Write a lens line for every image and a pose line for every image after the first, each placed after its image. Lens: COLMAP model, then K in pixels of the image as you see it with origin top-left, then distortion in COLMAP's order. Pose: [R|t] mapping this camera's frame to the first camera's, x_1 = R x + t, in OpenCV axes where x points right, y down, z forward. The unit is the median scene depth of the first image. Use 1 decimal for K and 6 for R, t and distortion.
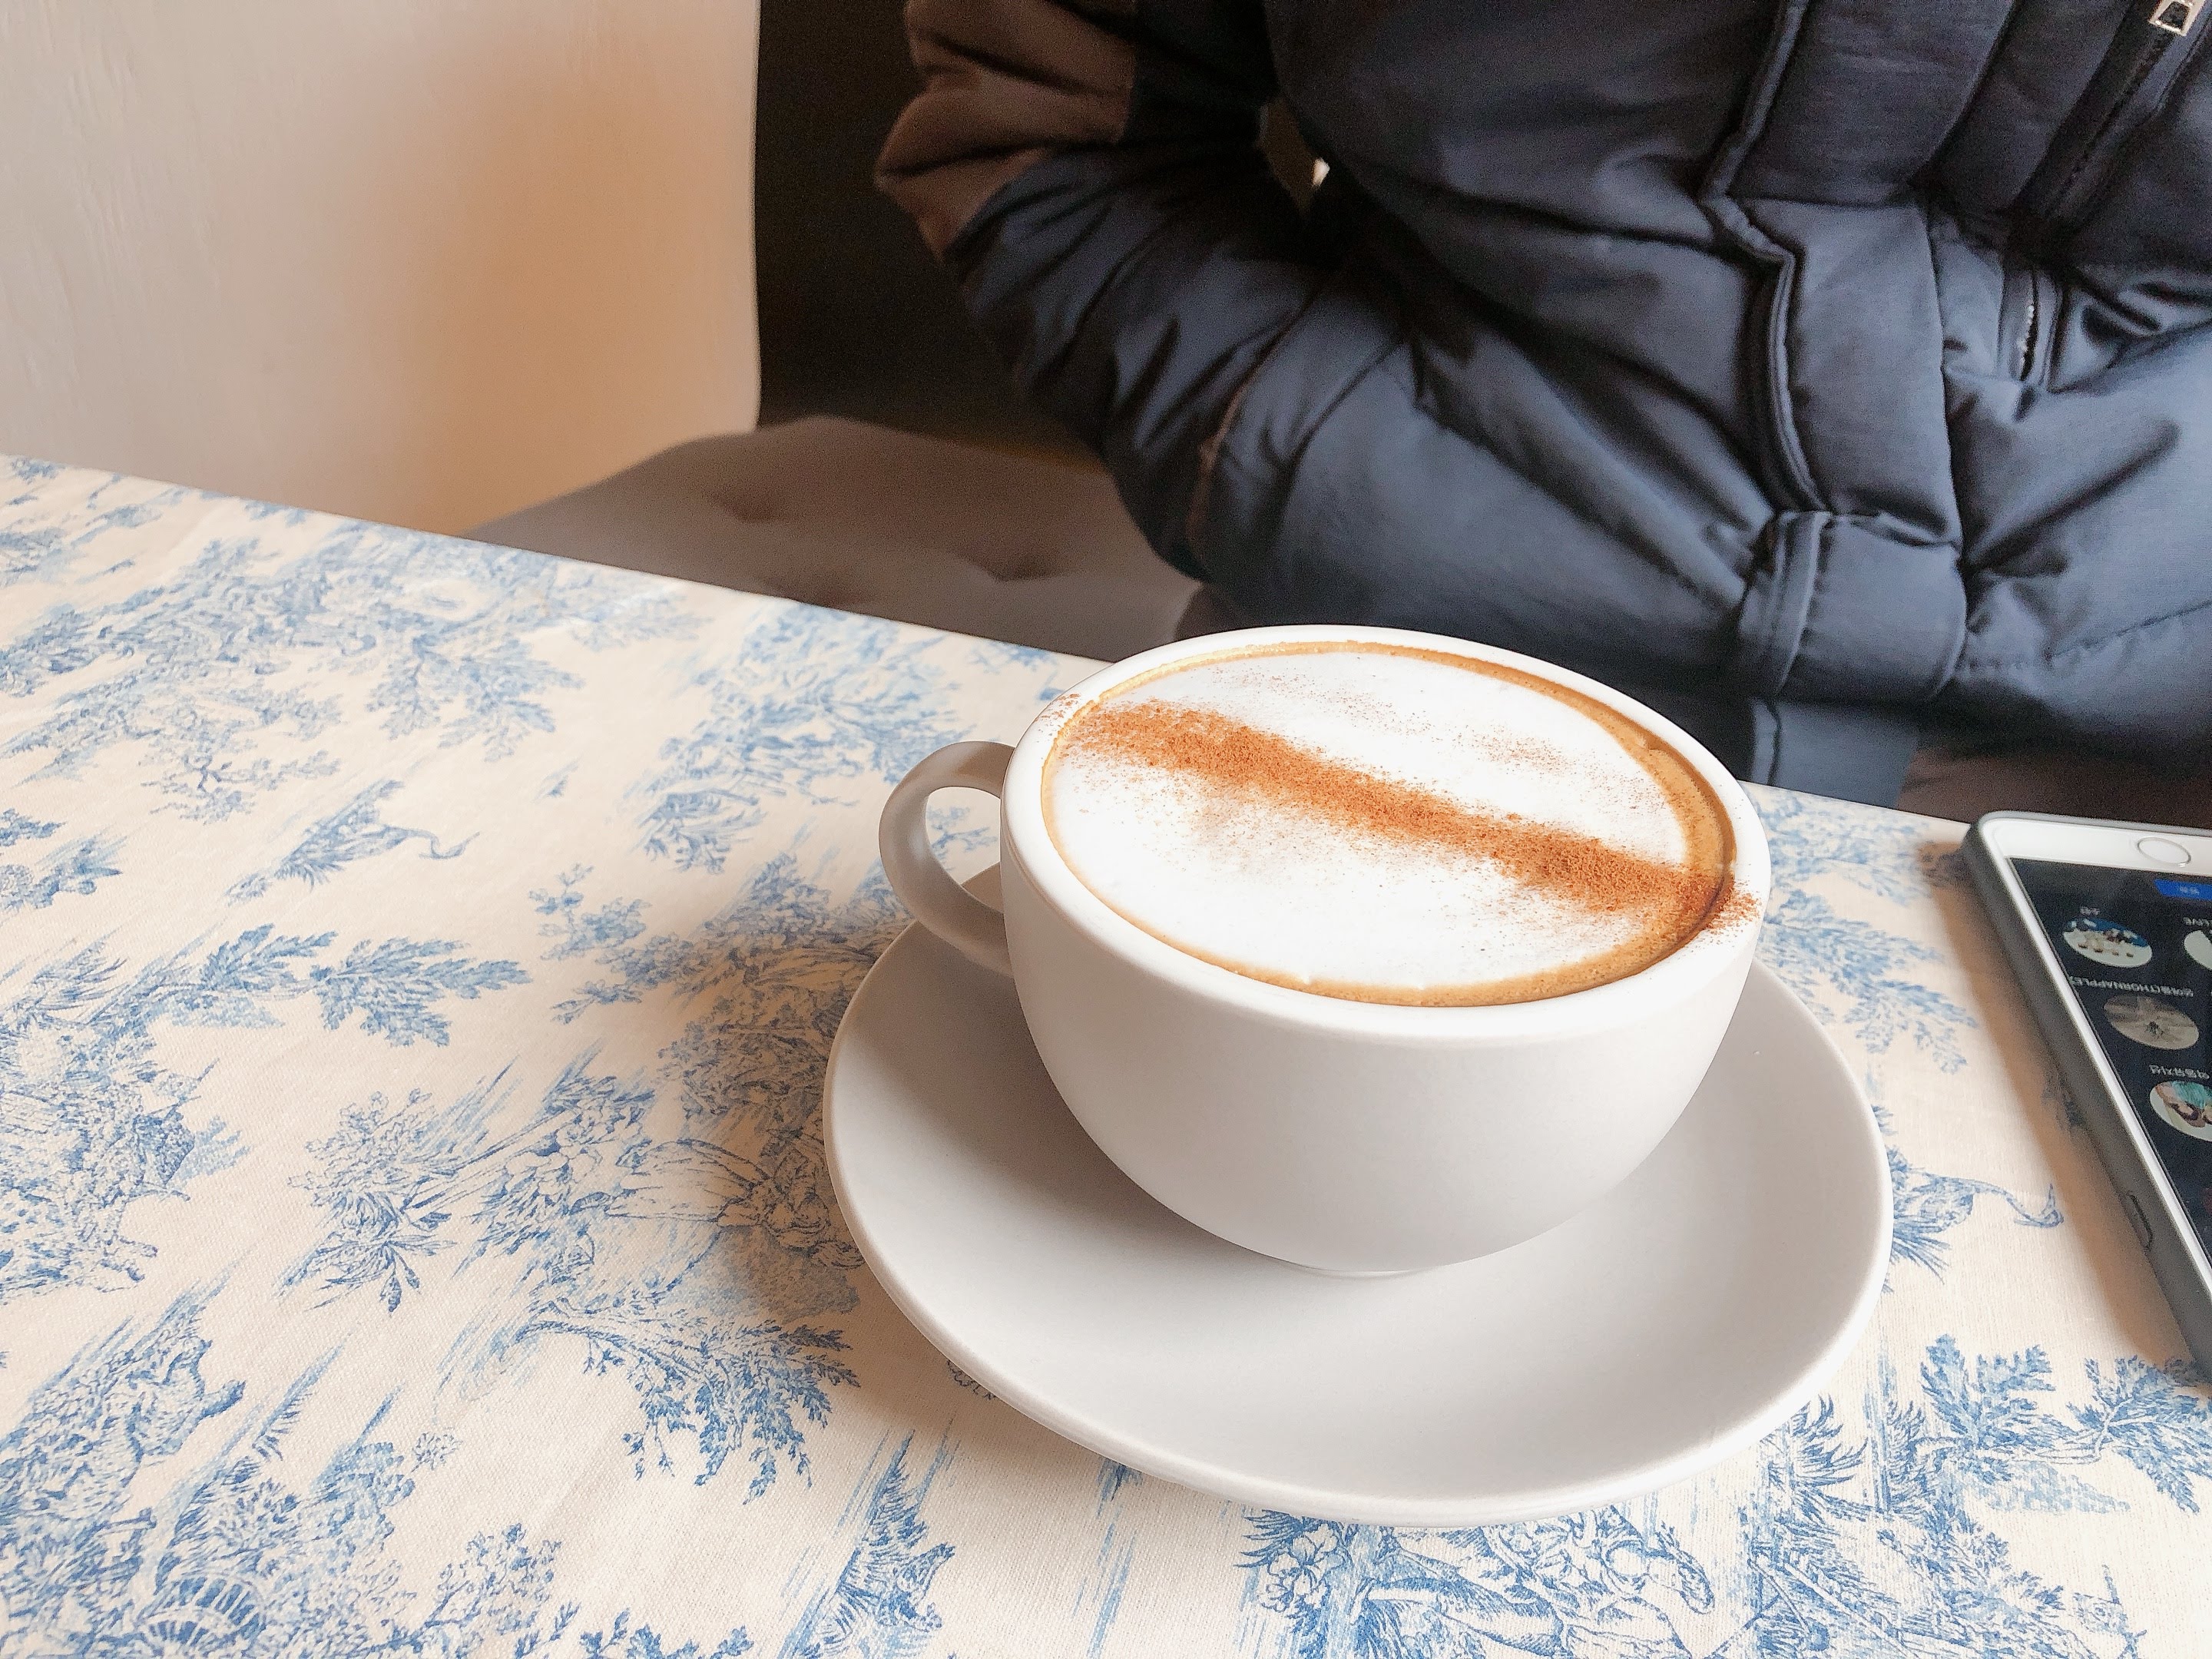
lens RADIAL K [[1784.6, 0, 1148.4], [0, 1784.6, 826.7], [0, 0, 1]] dist [0.002901, -0.005963]
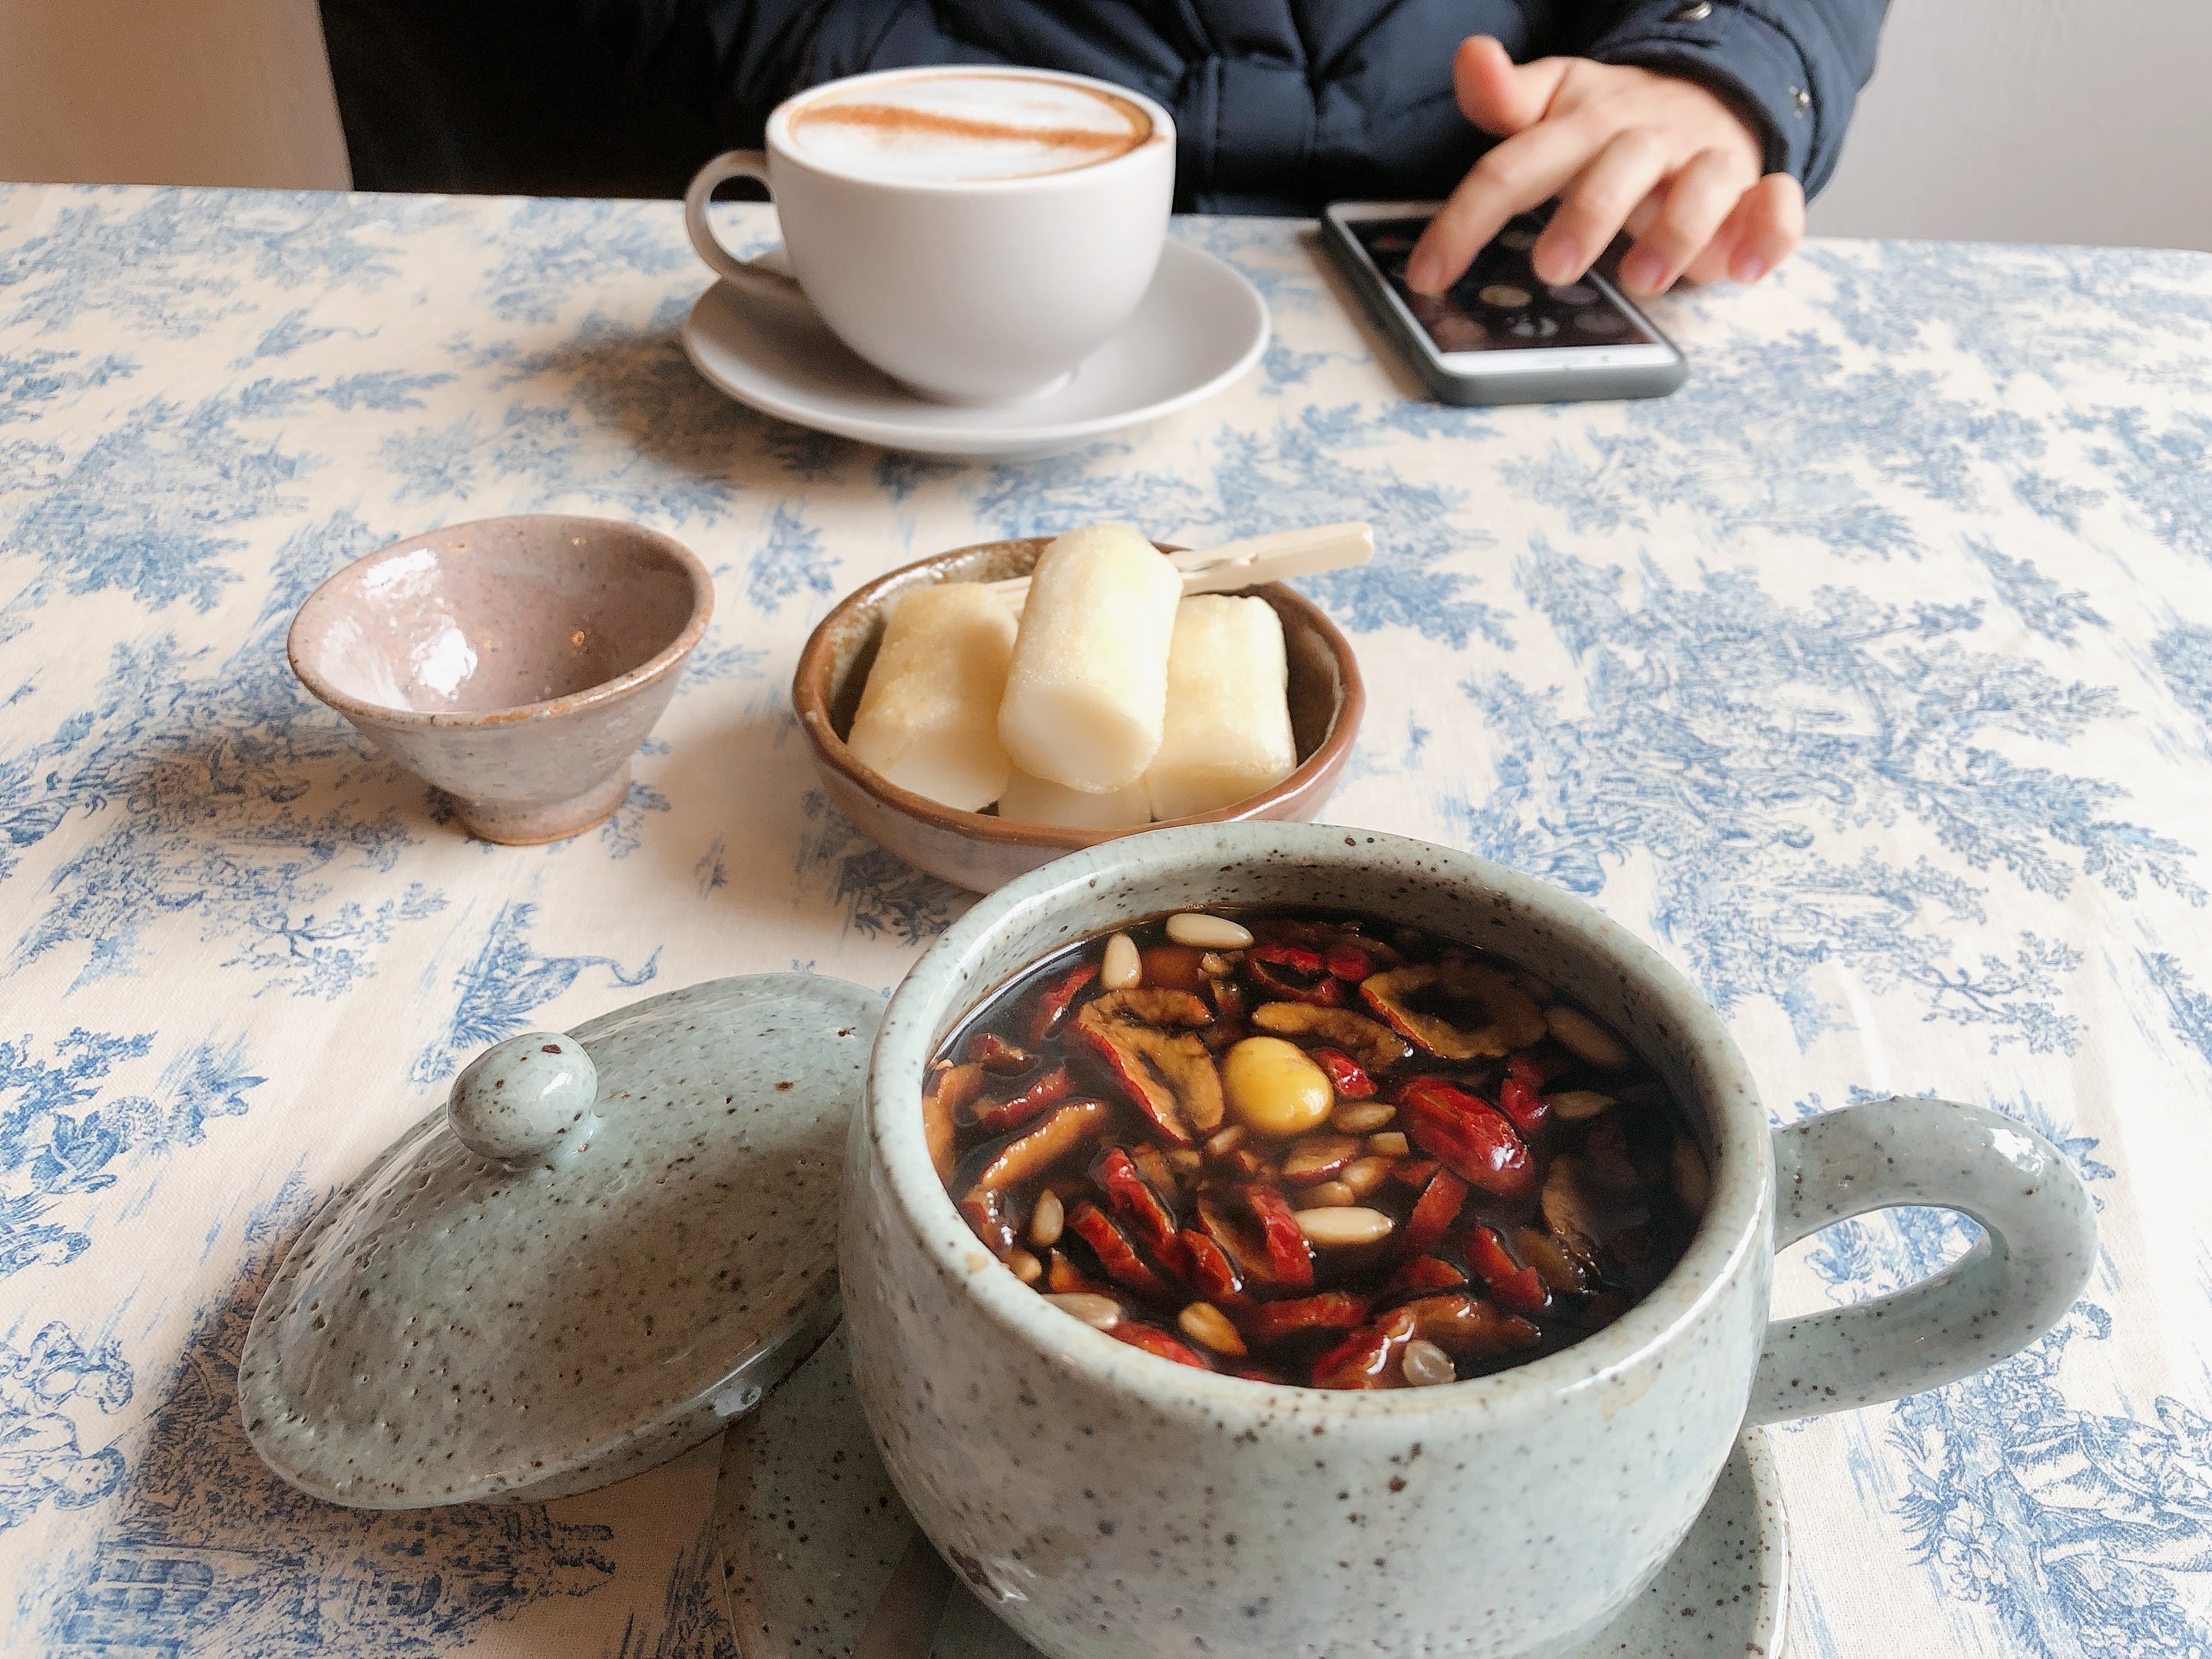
lens RADIAL K [[1784.6, 0, 1112.6], [0, 1784.6, 839.1], [0, 0, 1]] dist [0.002901, -0.005963]
pose [[0.963664, -0.180578, 0.196833, -0.180306], [0.163975, 0.981610, 0.097749, 0.436268], [-0.210865, -0.061922, 0.975552, -0.702732]]
